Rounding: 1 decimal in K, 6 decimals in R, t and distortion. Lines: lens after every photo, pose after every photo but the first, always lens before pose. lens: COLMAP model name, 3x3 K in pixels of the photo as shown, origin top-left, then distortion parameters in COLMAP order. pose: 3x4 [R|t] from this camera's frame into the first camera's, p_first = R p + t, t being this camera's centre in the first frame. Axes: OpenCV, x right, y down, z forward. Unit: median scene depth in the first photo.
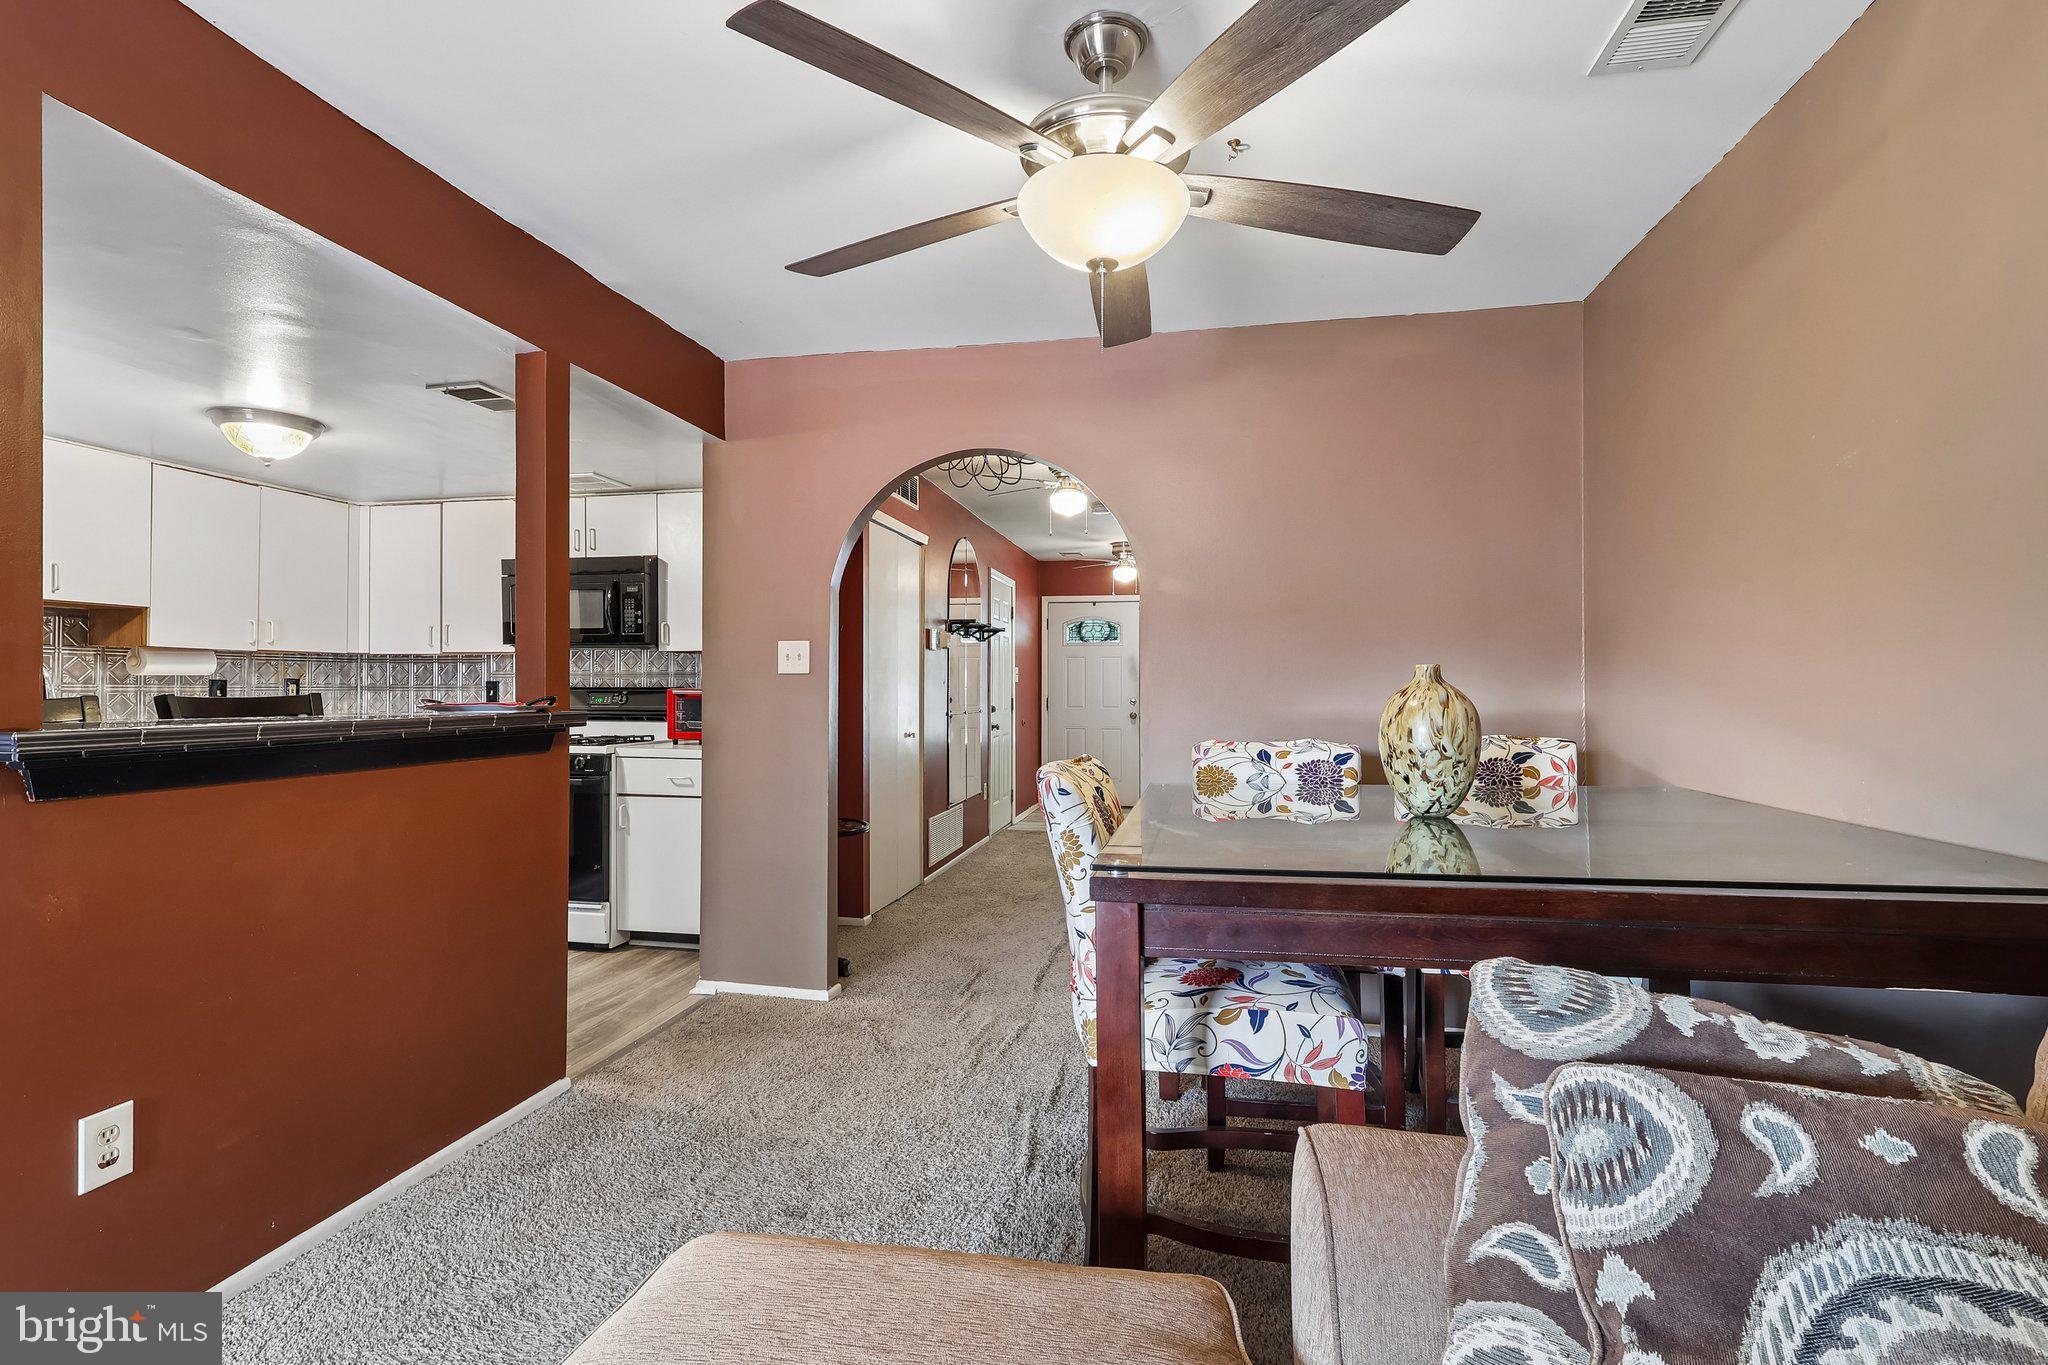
lens RADIAL K [[959.2, 0, 1017.1], [0, 959.2, 675.0], [0, 0, 1]] dist [-0.001591, 0.000183]
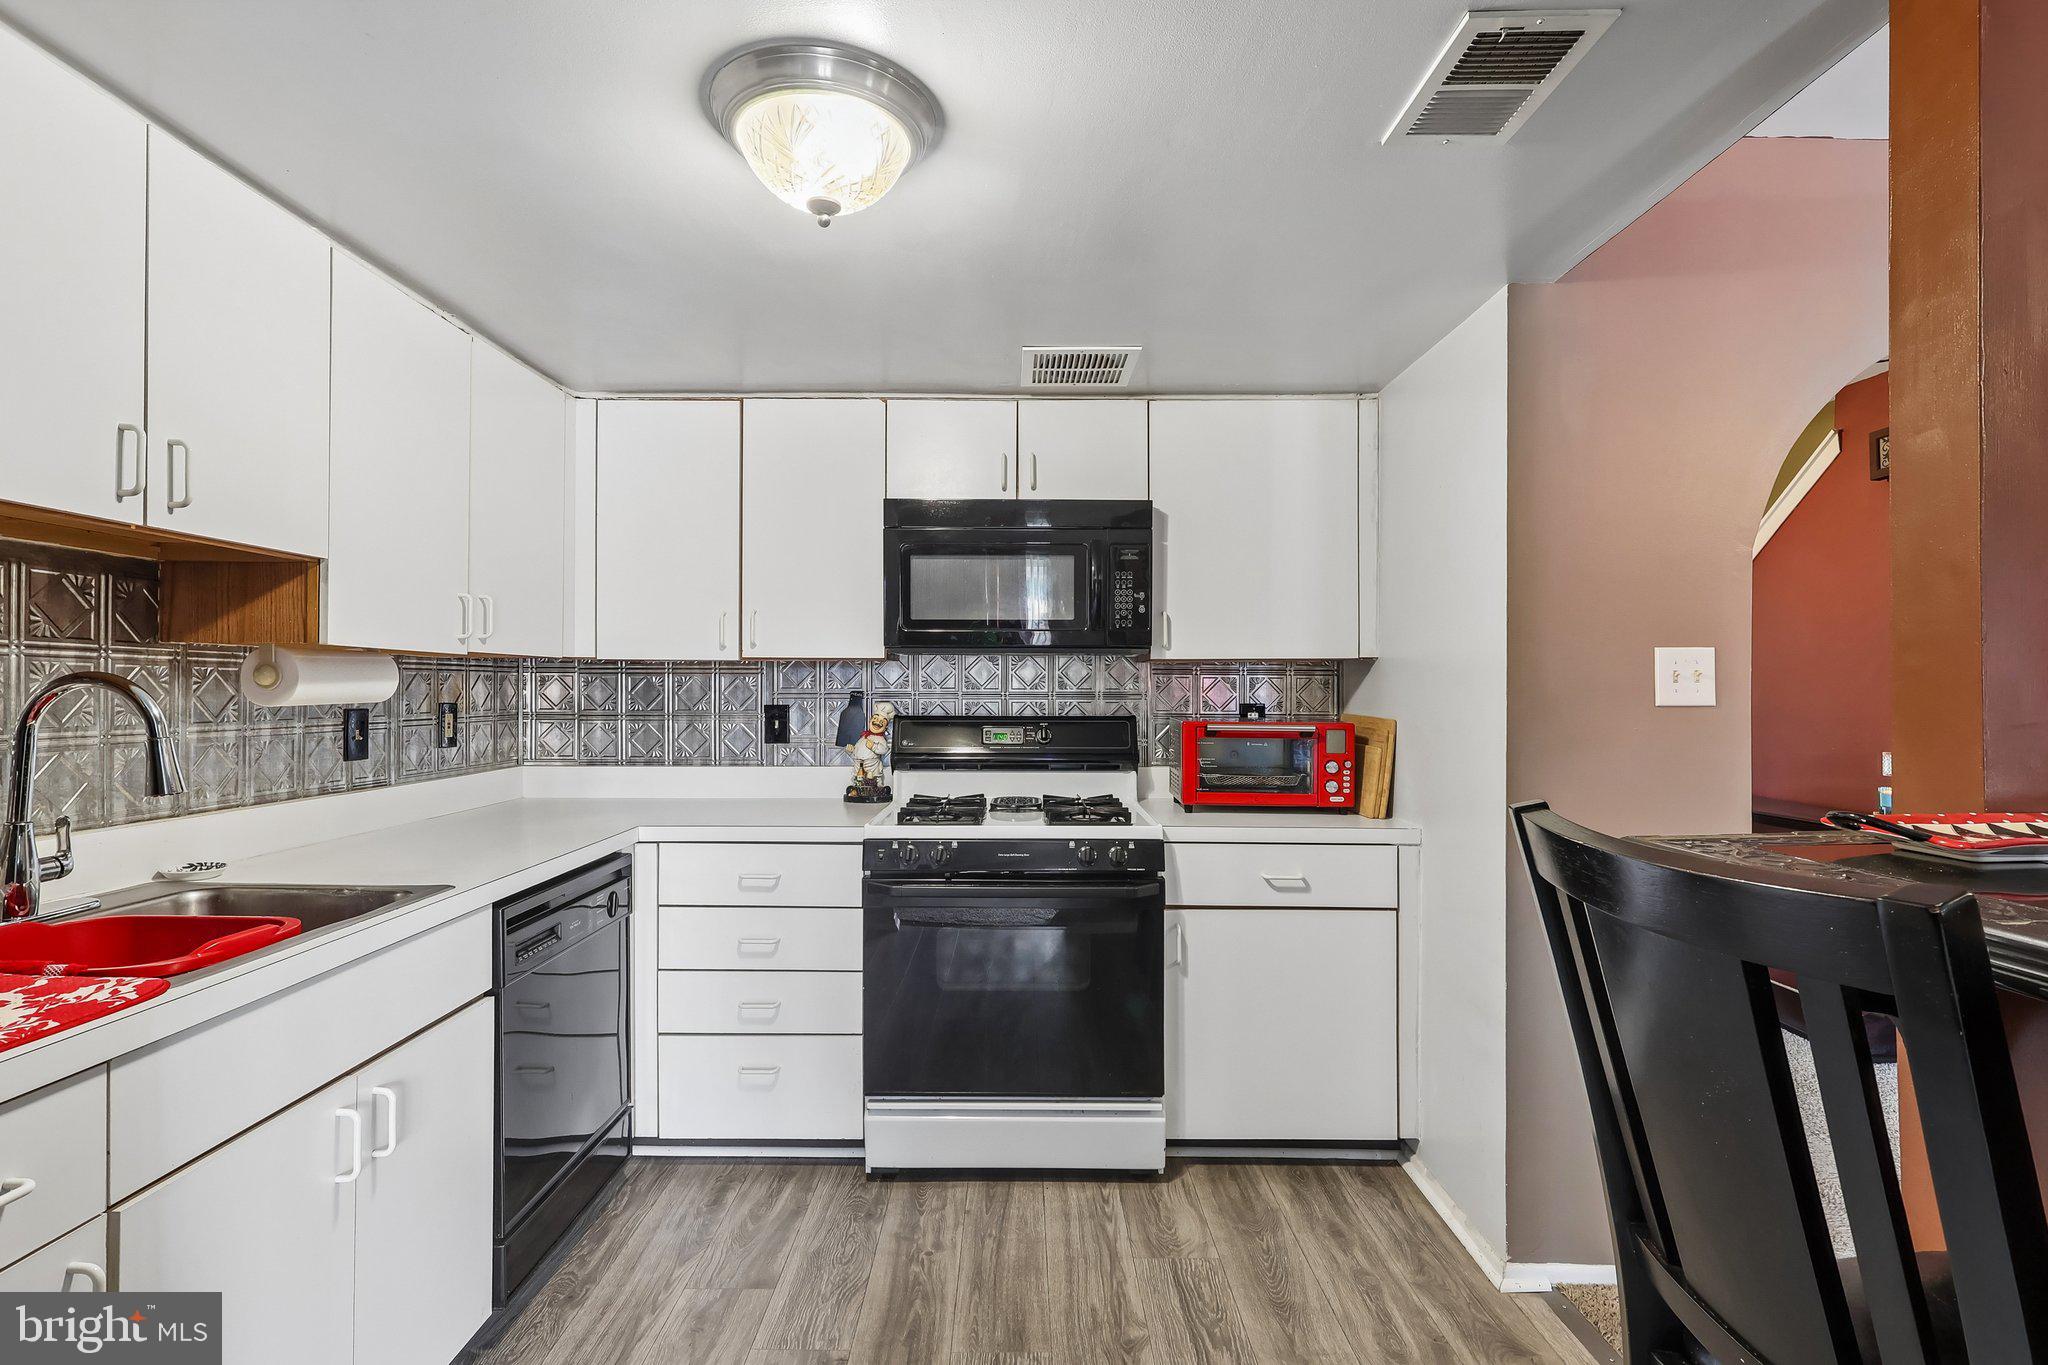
lens RADIAL K [[958.4, 0, 1024.0], [0, 958.4, 682.5], [0, 0, 1]] dist [-0.002084, 0.000128]
pose [[0.980671, 0.002663, 0.195647, -0.584672], [-0.004093, 0.999968, 0.006902, -0.014331], [-0.195622, -0.007569, 0.980650, 0.425822]]
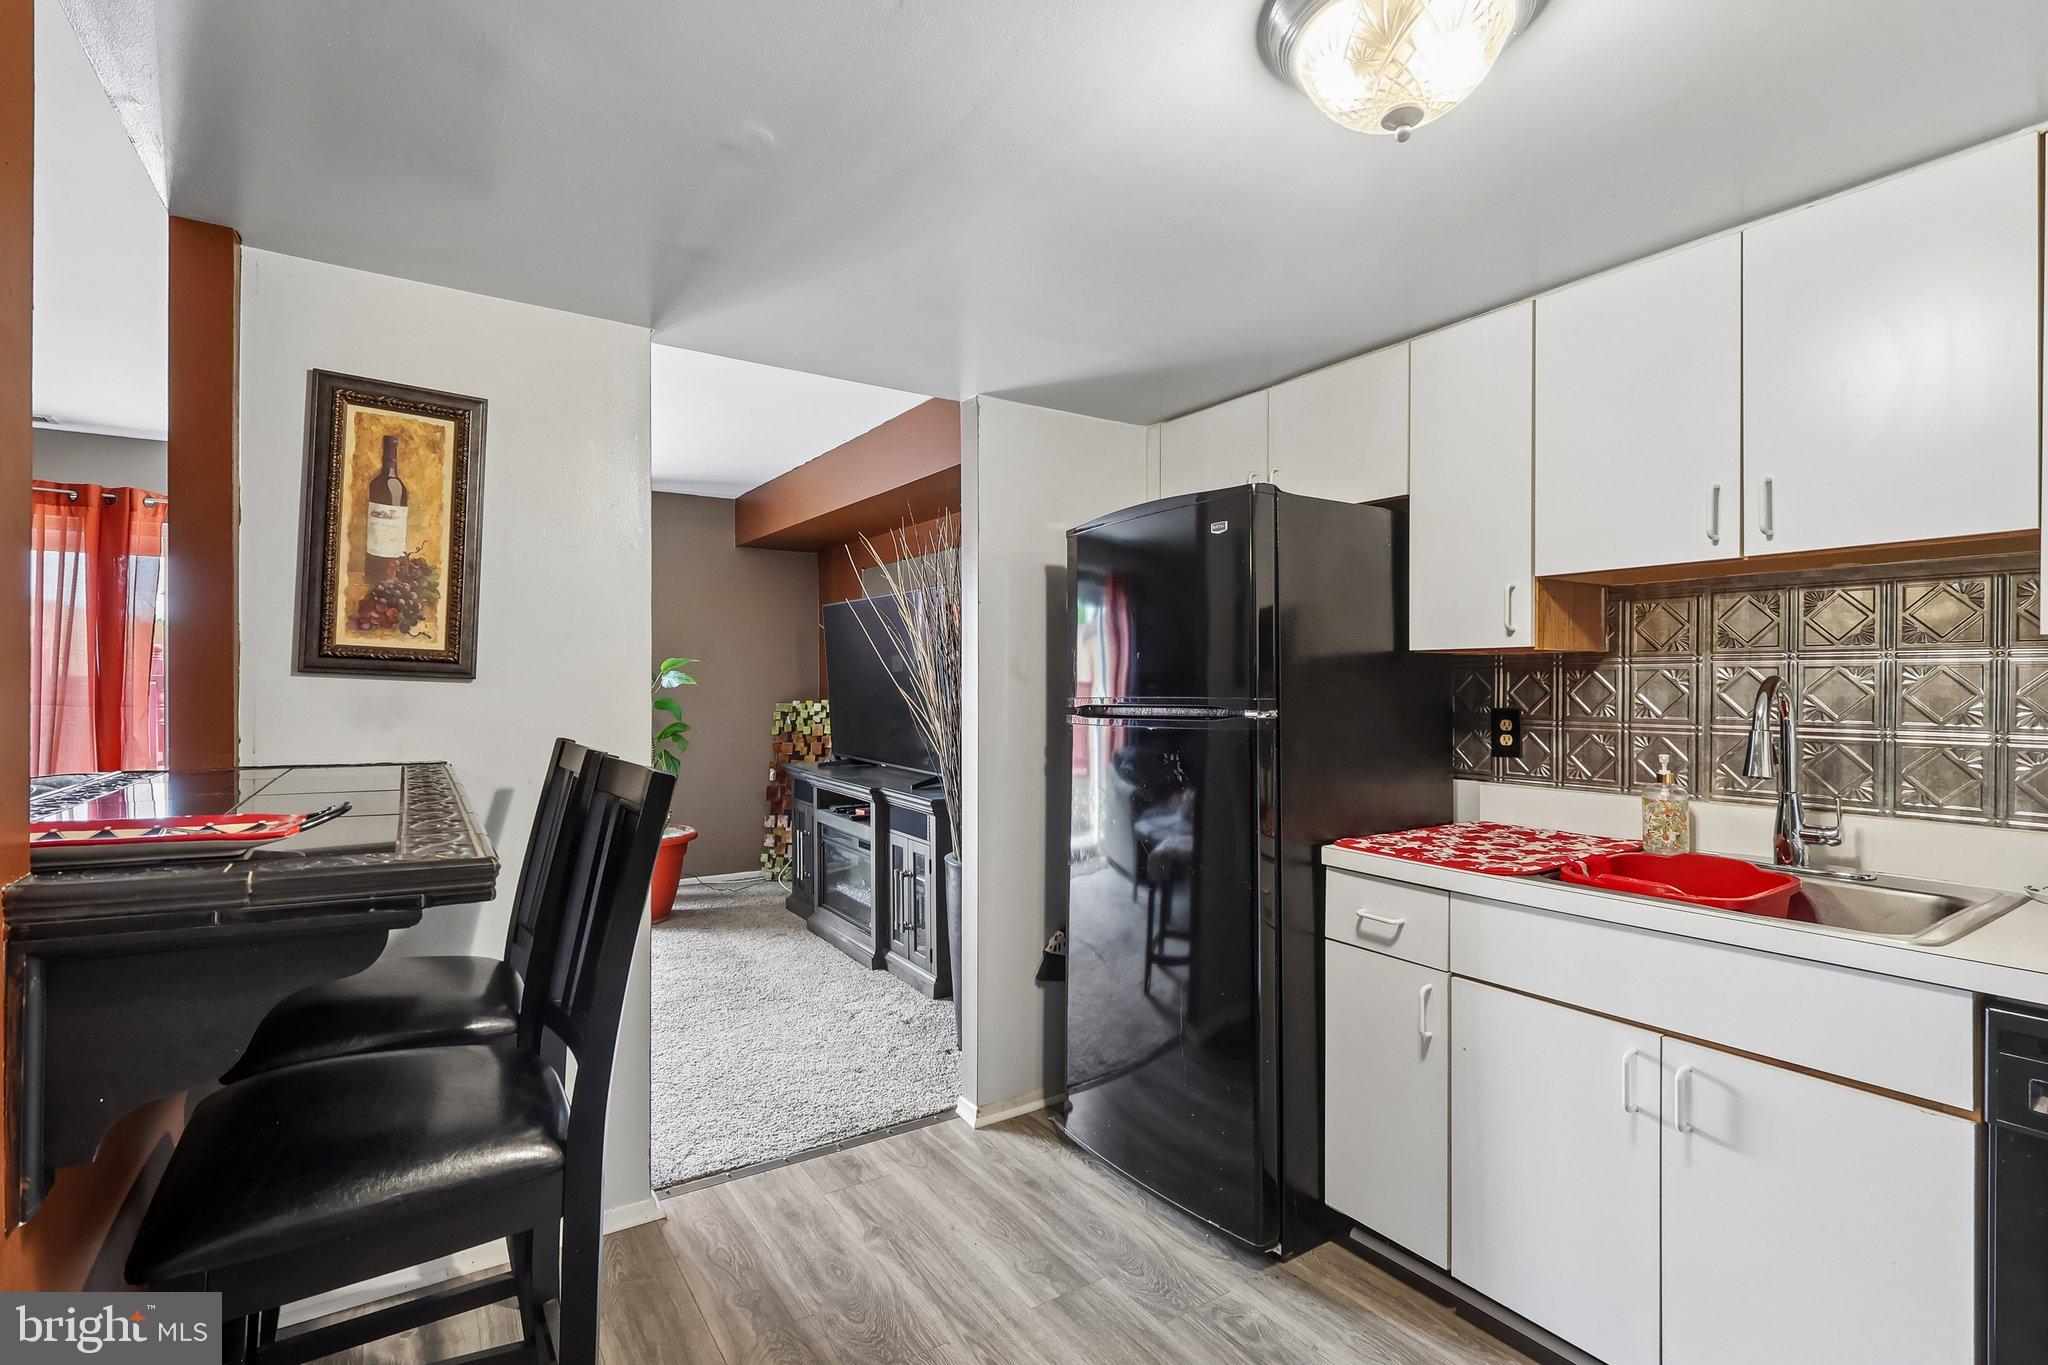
lens RADIAL K [[958.4, 0, 1024.0], [0, 958.4, 682.5], [0, 0, 1]] dist [-0.002084, 0.000128]
pose [[-0.714365, -0.000800, -0.699773, -0.324883], [0.010089, 0.999884, -0.011442, -0.010078], [0.699701, -0.015234, -0.714273, 0.867799]]
